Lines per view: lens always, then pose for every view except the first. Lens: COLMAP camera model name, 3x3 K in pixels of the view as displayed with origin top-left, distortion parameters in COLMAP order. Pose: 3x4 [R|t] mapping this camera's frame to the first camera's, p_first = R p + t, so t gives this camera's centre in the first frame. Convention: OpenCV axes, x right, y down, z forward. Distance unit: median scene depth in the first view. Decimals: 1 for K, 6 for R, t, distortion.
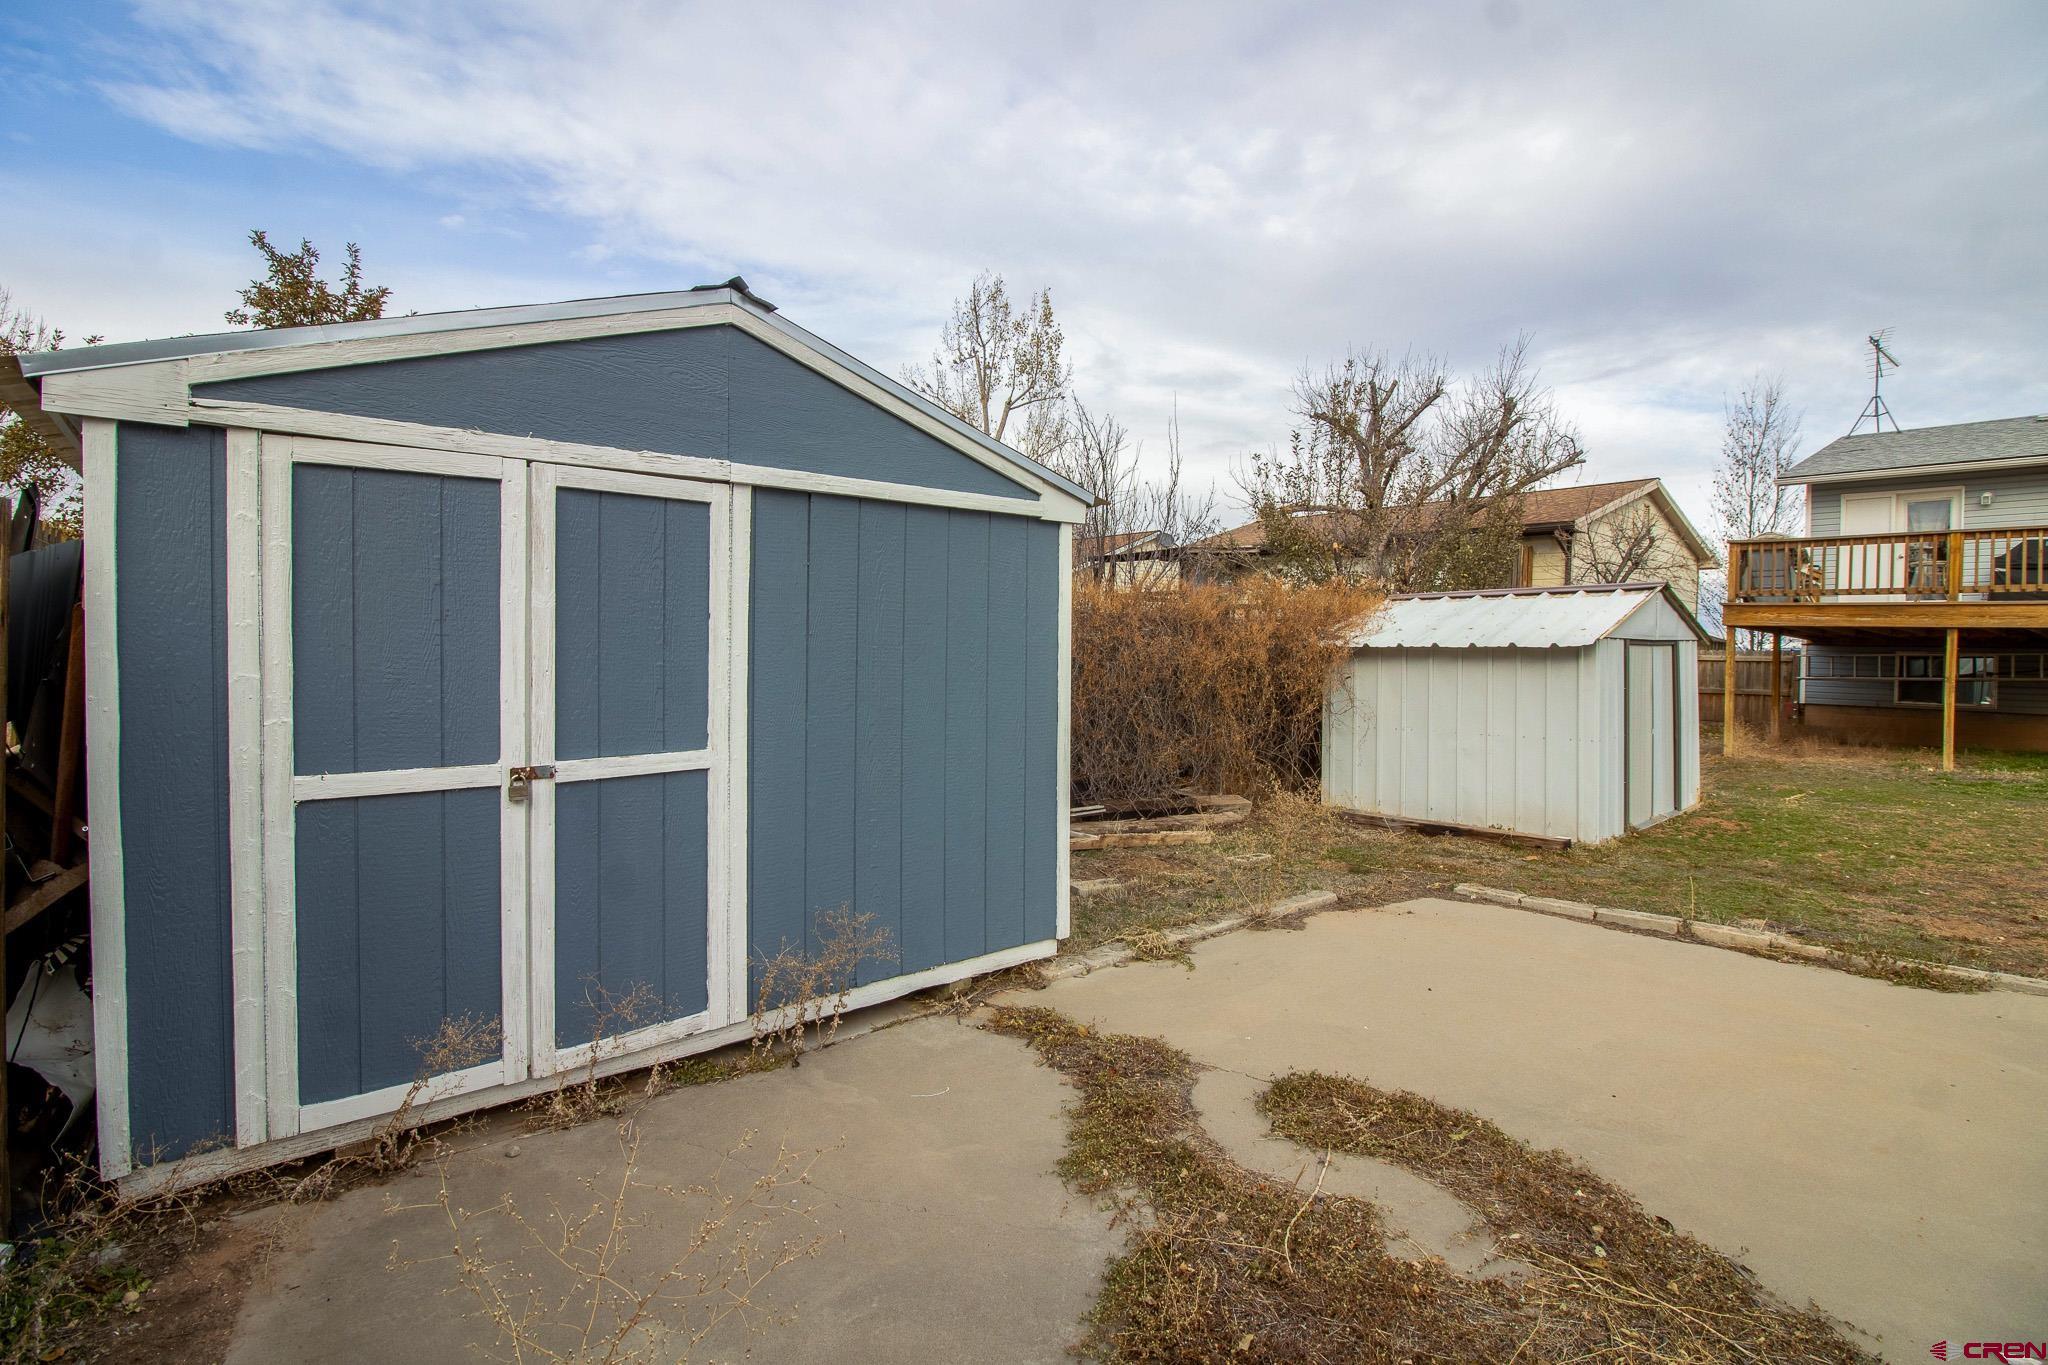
lens RADIAL K [[956.9, 0, 1032.9], [0, 956.9, 677.3], [0, 0, 1]] dist [-0.004230, -0.000816]
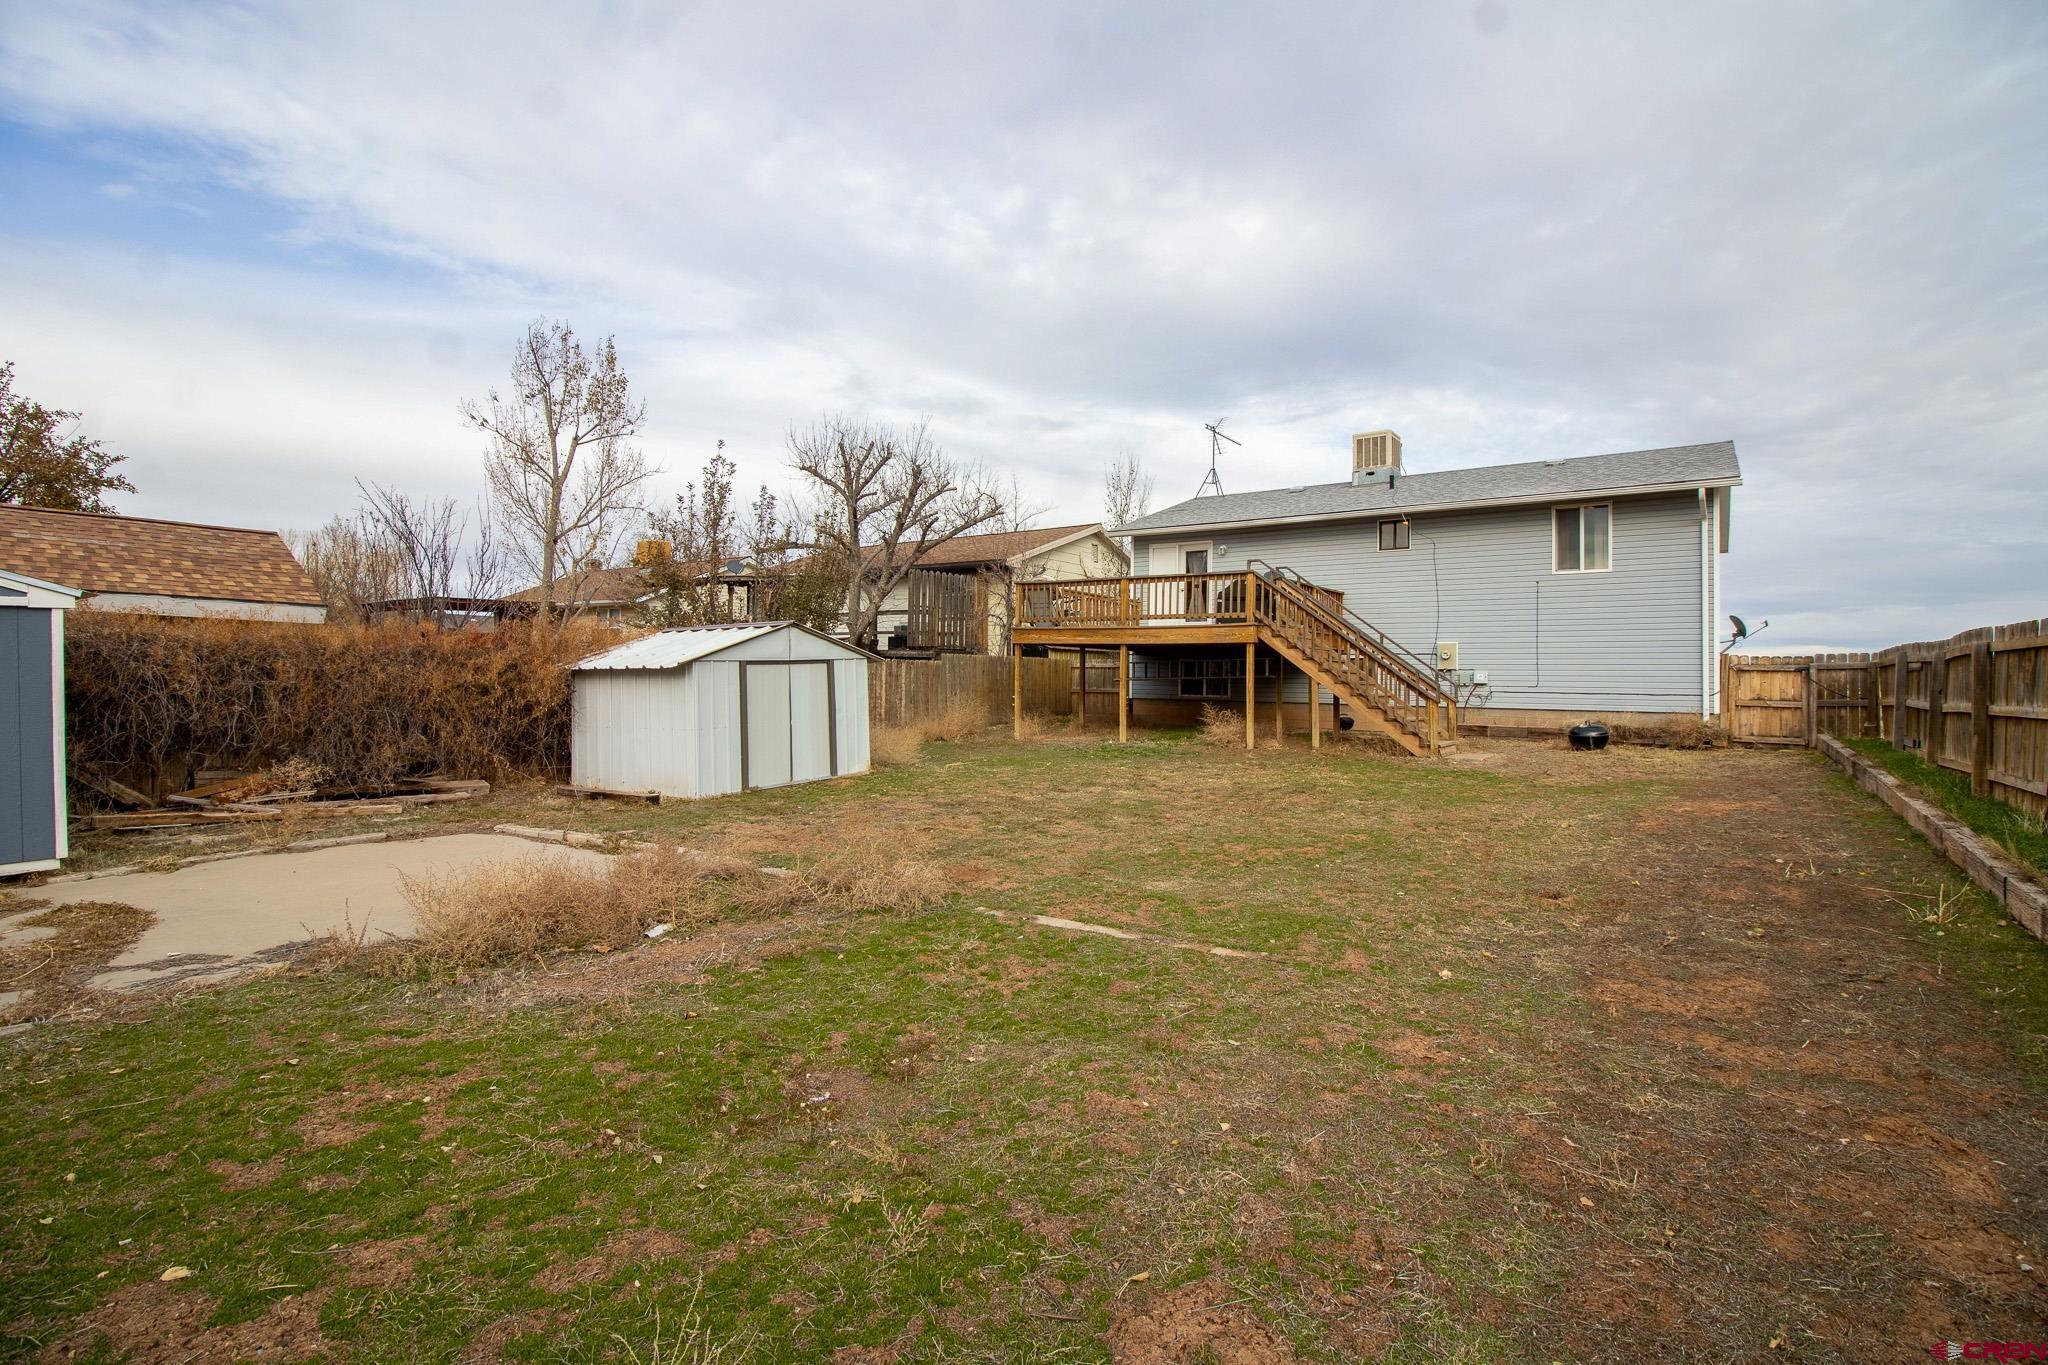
lens RADIAL K [[956.9, 0, 1017.1], [0, 956.9, 672.7], [0, 0, 1]] dist [-0.004230, -0.000816]
pose [[0.968750, -0.021004, 0.247148, 0.332008], [0.025346, 0.999575, -0.014398, 0.004818], [-0.246740, 0.020212, 0.968871, -0.273909]]
